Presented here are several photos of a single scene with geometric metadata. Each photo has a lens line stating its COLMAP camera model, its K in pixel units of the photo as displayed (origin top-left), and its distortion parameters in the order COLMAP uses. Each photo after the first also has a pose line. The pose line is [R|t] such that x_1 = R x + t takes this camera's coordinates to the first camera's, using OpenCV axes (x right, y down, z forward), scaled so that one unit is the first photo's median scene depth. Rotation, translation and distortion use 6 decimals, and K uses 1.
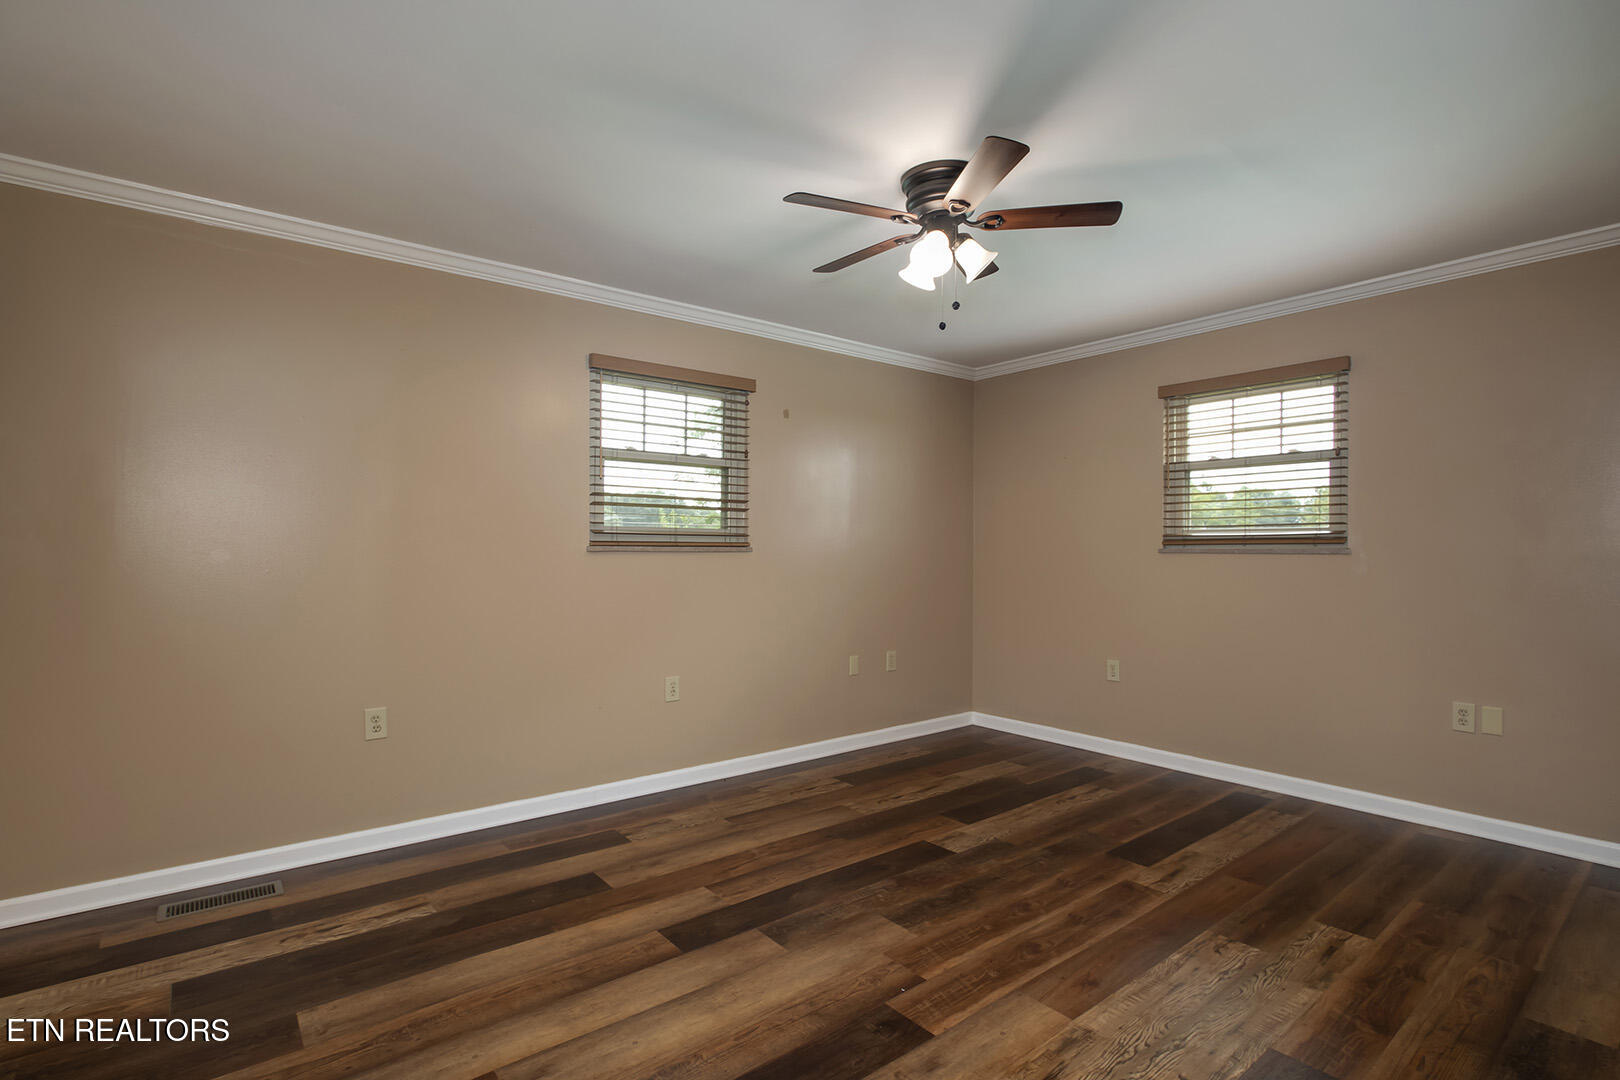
lens RADIAL K [[757.9, 0, 807.6], [0, 757.9, 548.0], [0, 0, 1]] dist [-0.022438, 0.000519]
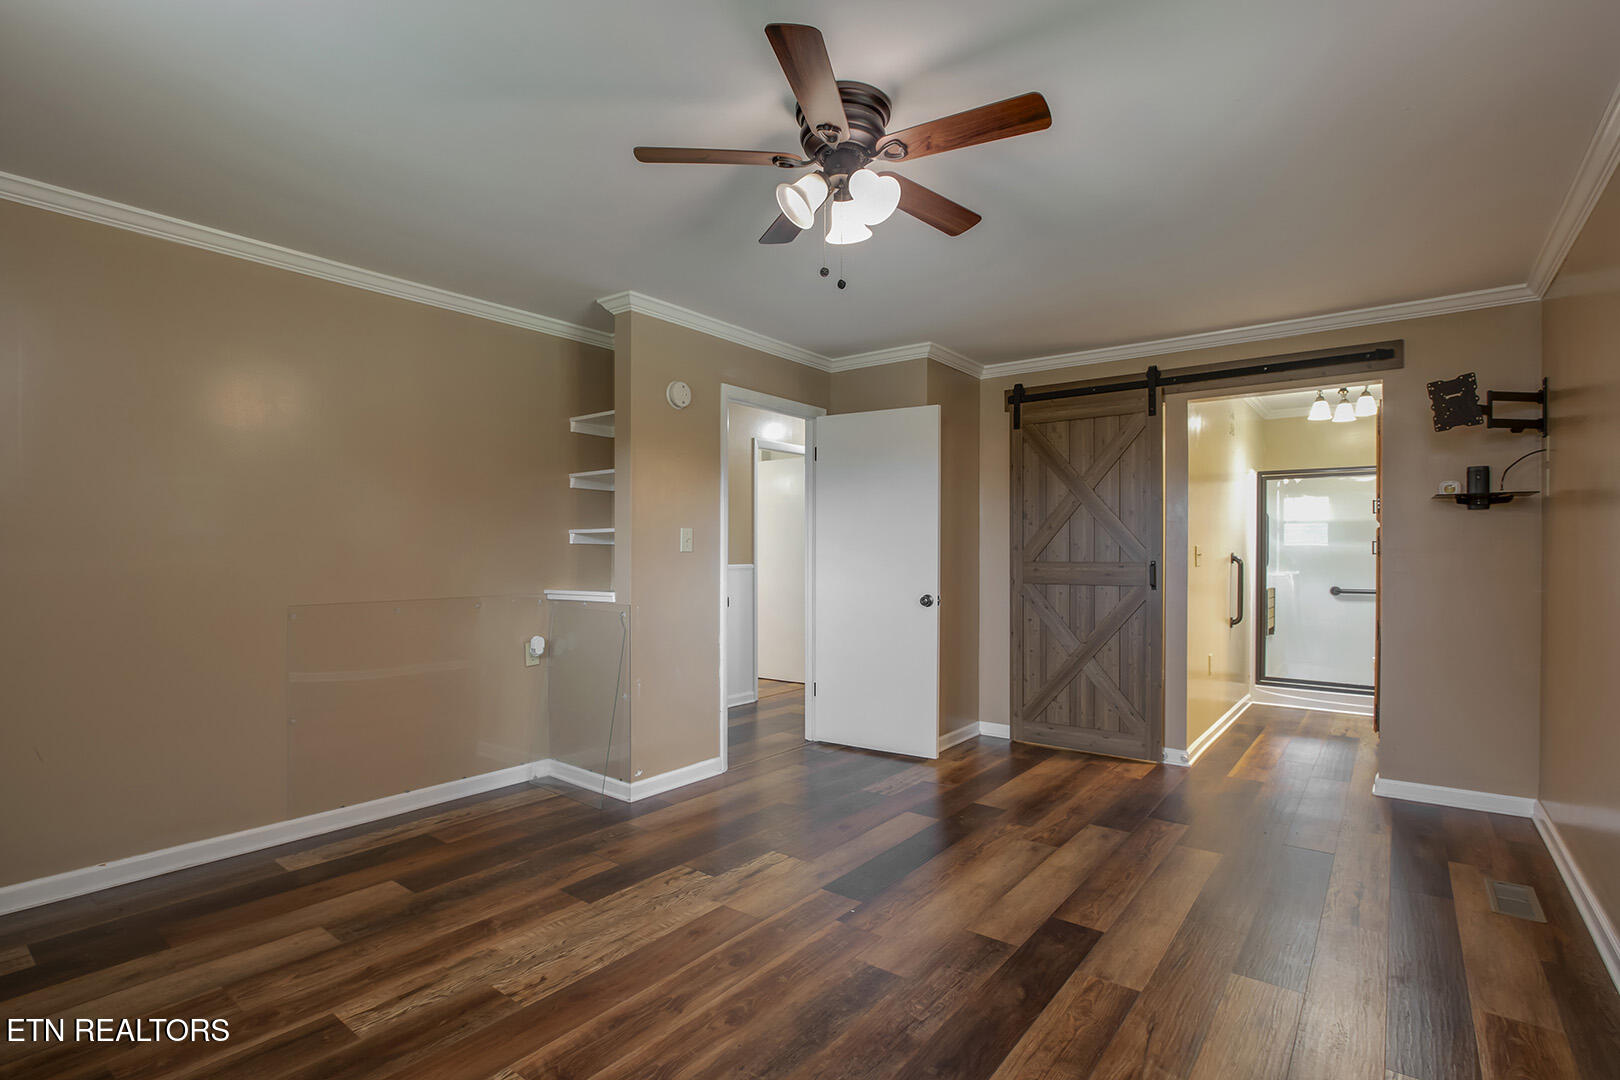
lens RADIAL K [[757.9, 0, 807.6], [0, 757.9, 548.0], [0, 0, 1]] dist [-0.022438, 0.000519]
pose [[-0.970671, -0.006657, -0.240320, 0.448479], [-0.005542, 0.999971, -0.005318, 0.002726], [0.240348, -0.003830, -0.970679, 1.962100]]
